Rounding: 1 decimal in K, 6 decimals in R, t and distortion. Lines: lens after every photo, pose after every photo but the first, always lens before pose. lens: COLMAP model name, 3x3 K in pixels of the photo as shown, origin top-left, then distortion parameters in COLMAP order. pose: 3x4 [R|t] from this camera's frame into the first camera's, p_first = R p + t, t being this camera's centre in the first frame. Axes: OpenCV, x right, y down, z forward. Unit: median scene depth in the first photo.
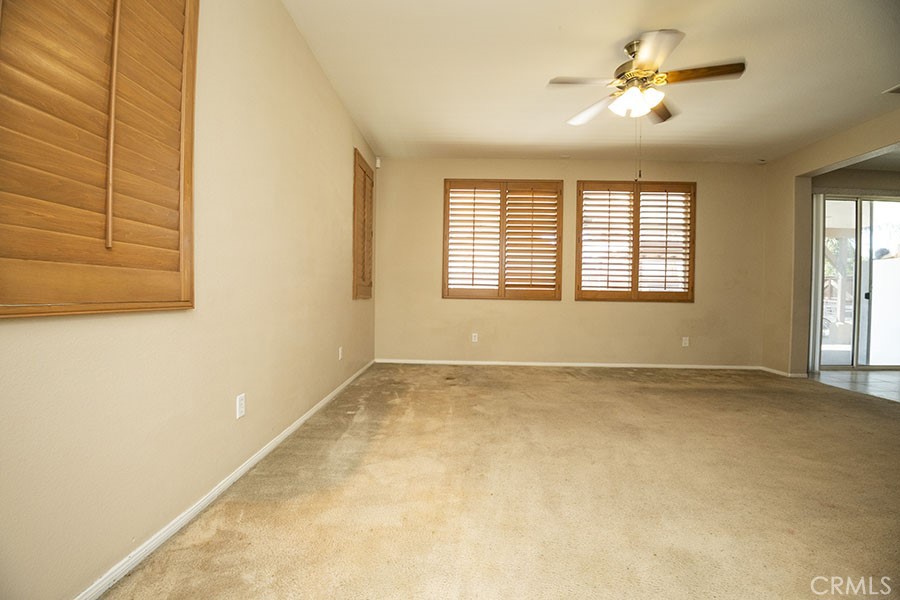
lens RADIAL K [[378.4, 0, 450.0], [0, 378.4, 300.0], [0, 0, 1]] dist [0.000733, 0.000101]
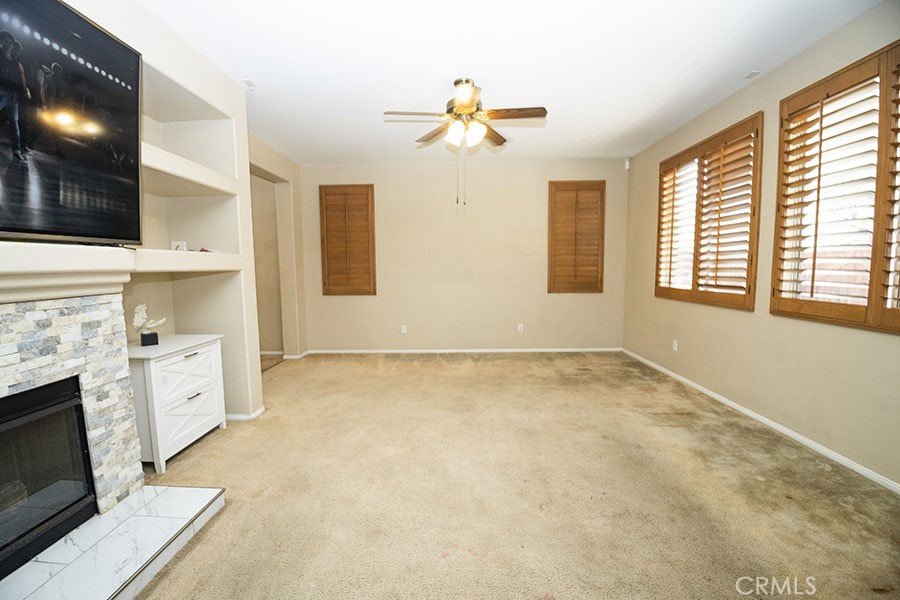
lens RADIAL K [[378.4, 0, 450.0], [0, 378.4, 300.0], [0, 0, 1]] dist [0.000733, 0.000101]
pose [[0.032702, 0.068314, -0.997128, 0.890426], [-0.009958, 0.997634, 0.068022, -0.054207], [0.999416, 0.007704, 0.033305, 0.480921]]
